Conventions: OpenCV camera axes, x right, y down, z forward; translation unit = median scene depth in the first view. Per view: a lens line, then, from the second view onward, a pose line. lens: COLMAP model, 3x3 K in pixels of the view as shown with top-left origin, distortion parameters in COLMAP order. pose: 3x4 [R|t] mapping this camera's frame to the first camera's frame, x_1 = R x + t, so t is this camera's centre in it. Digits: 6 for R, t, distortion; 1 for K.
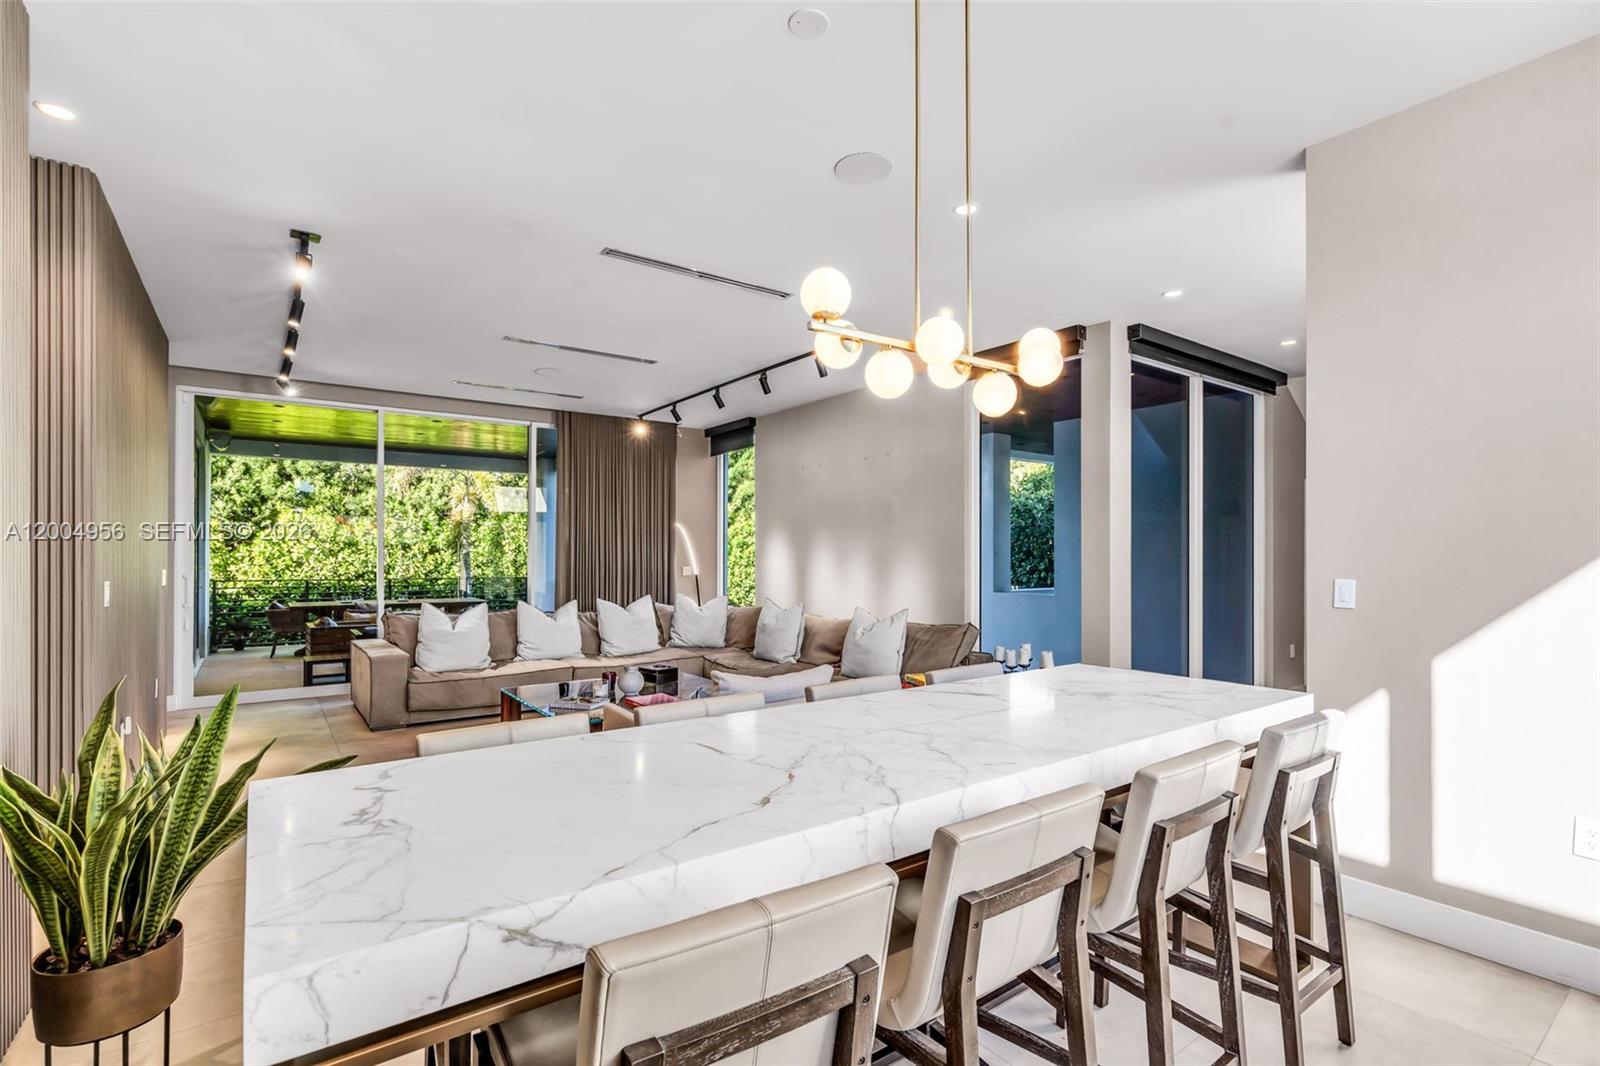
lens RADIAL K [[747.1, 0, 806.3], [0, 747.1, 558.8], [0, 0, 1]] dist [-0.004064, -0.000144]
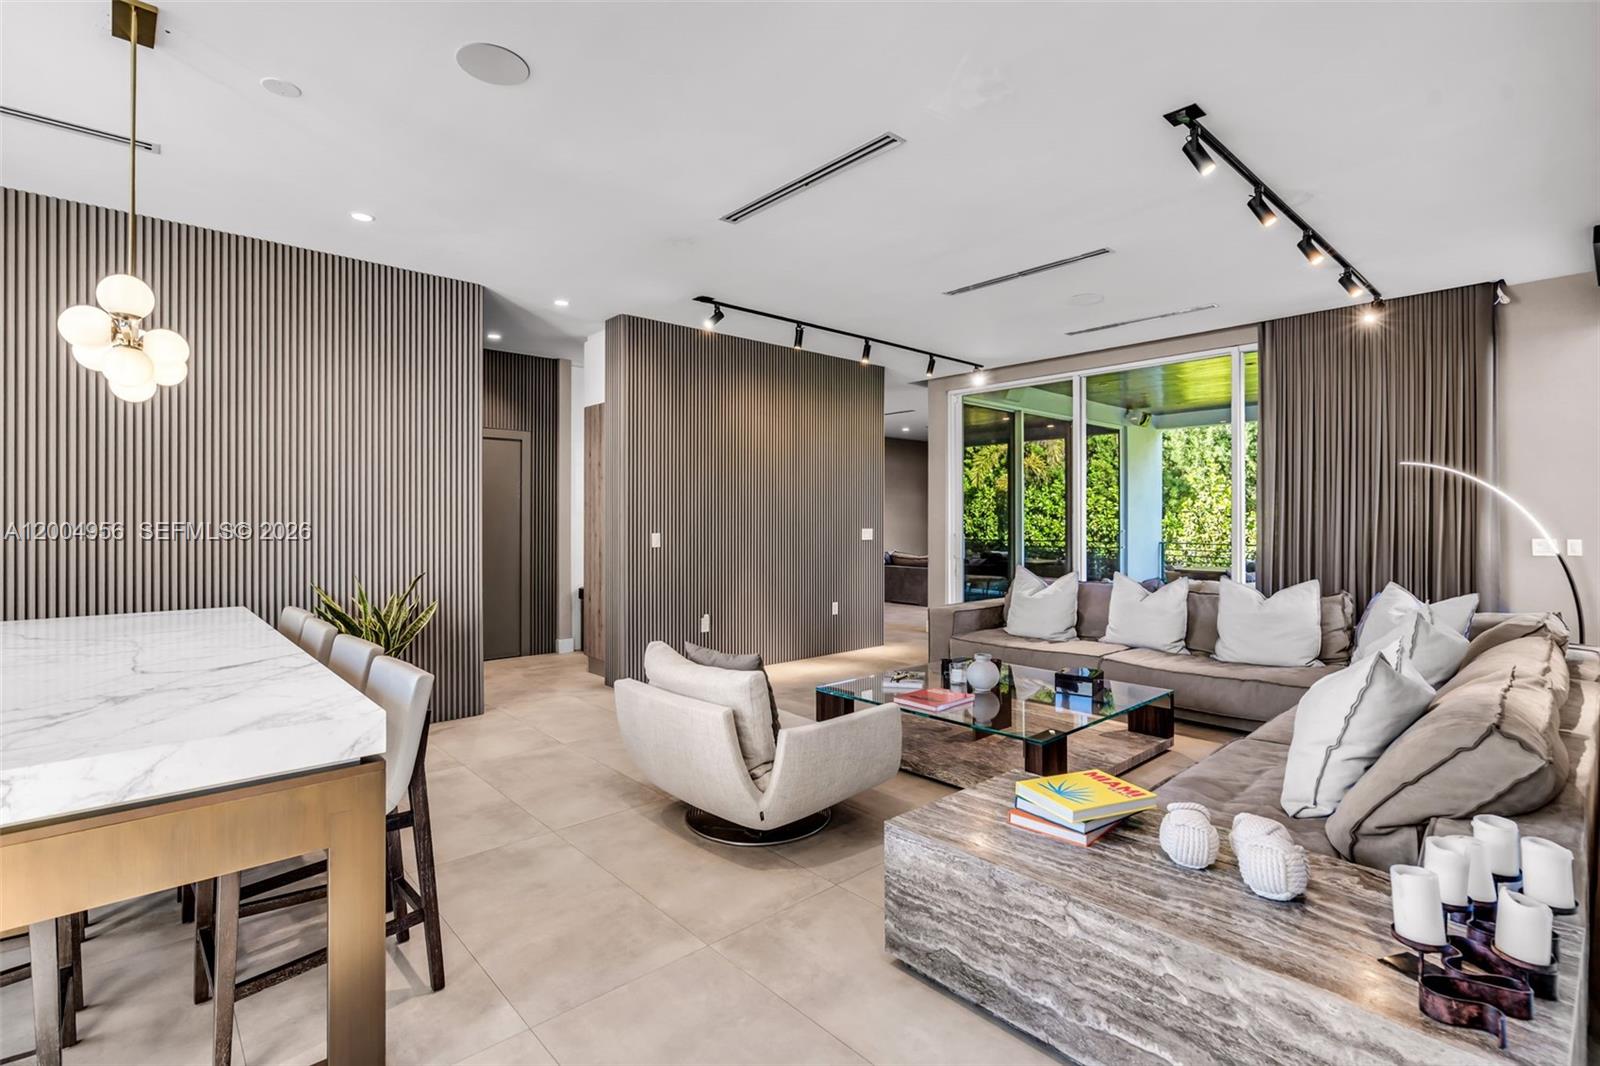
lens RADIAL K [[747.1, 0, 803.6], [0, 747.1, 520.8], [0, 0, 1]] dist [-0.004064, -0.000144]
pose [[0.110749, -0.000425, -0.993848, 0.200541], [-0.003939, 0.999992, -0.000867, 0.000026], [0.993841, 0.004011, 0.110747, 0.263362]]
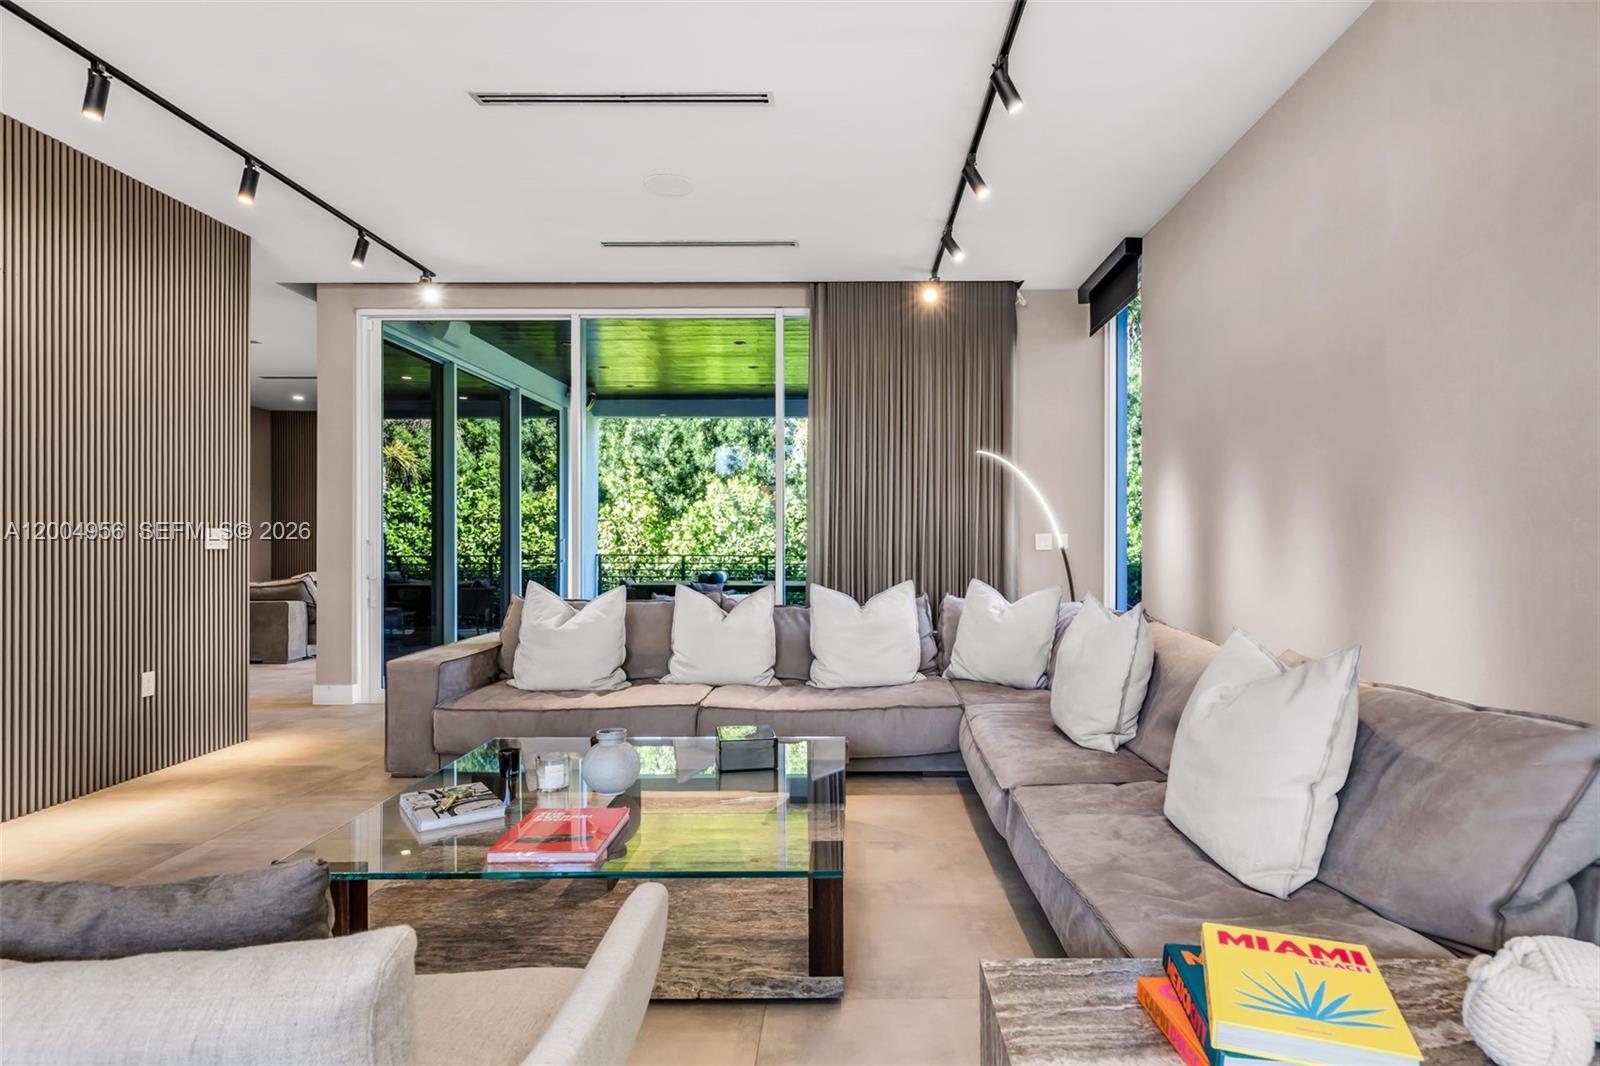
lens RADIAL K [[871.1, 0, 845.2], [0, 871.1, 539.8], [0, 0, 1]] dist [0.004116, 0.001974]
pose [[0.806729, -0.001555, -0.590919, 0.070944], [0.000876, 0.999999, -0.001435, 0.010002], [0.590921, 0.000640, 0.806729, 0.239532]]
